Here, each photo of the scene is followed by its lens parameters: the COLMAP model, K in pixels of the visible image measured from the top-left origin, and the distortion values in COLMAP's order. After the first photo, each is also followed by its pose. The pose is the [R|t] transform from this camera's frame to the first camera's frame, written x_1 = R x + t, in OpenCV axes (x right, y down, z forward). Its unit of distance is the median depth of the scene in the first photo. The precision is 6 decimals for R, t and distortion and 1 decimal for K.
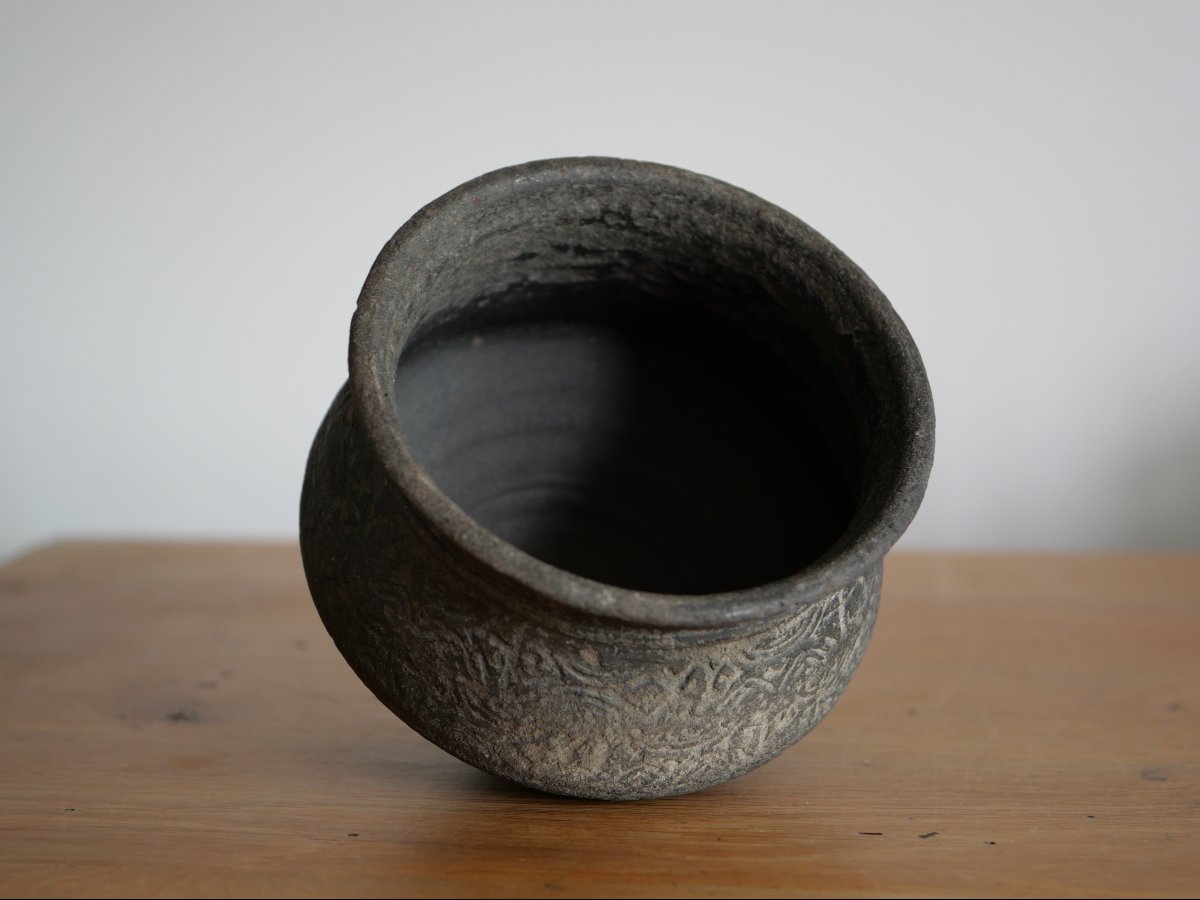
lens RADIAL K [[2277.1, 0, 600.0], [0, 2277.1, 450.0], [0, 0, 1]] dist [-0.019371, 0.026754]
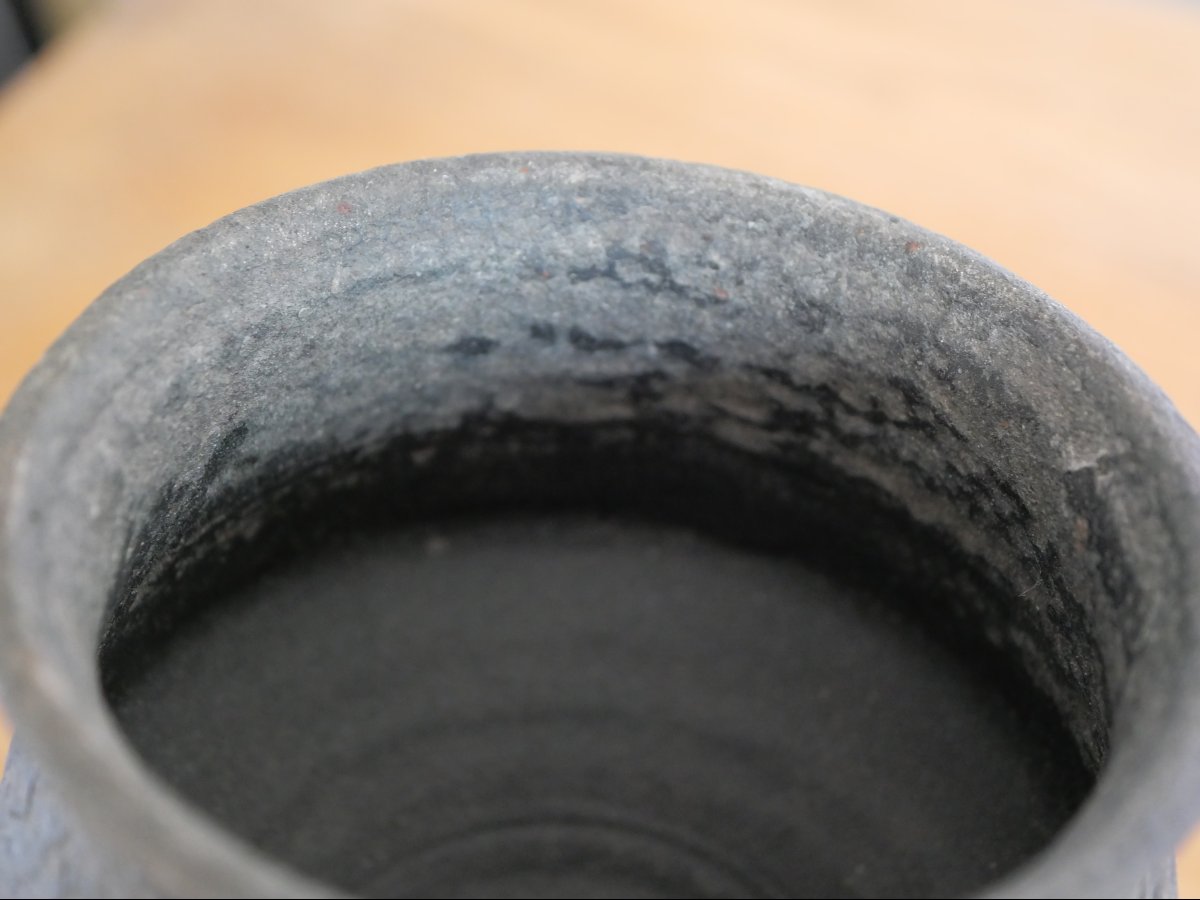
lens RADIAL K [[2277.1, 0, 600.0], [0, 2277.1, 450.0], [0, 0, 1]] dist [-0.019371, 0.026754]
pose [[0.978644, -0.009223, -0.205354, 0.105897], [-0.038992, 0.972527, -0.229502, 0.059417], [0.201829, 0.232608, 0.951398, 0.511033]]
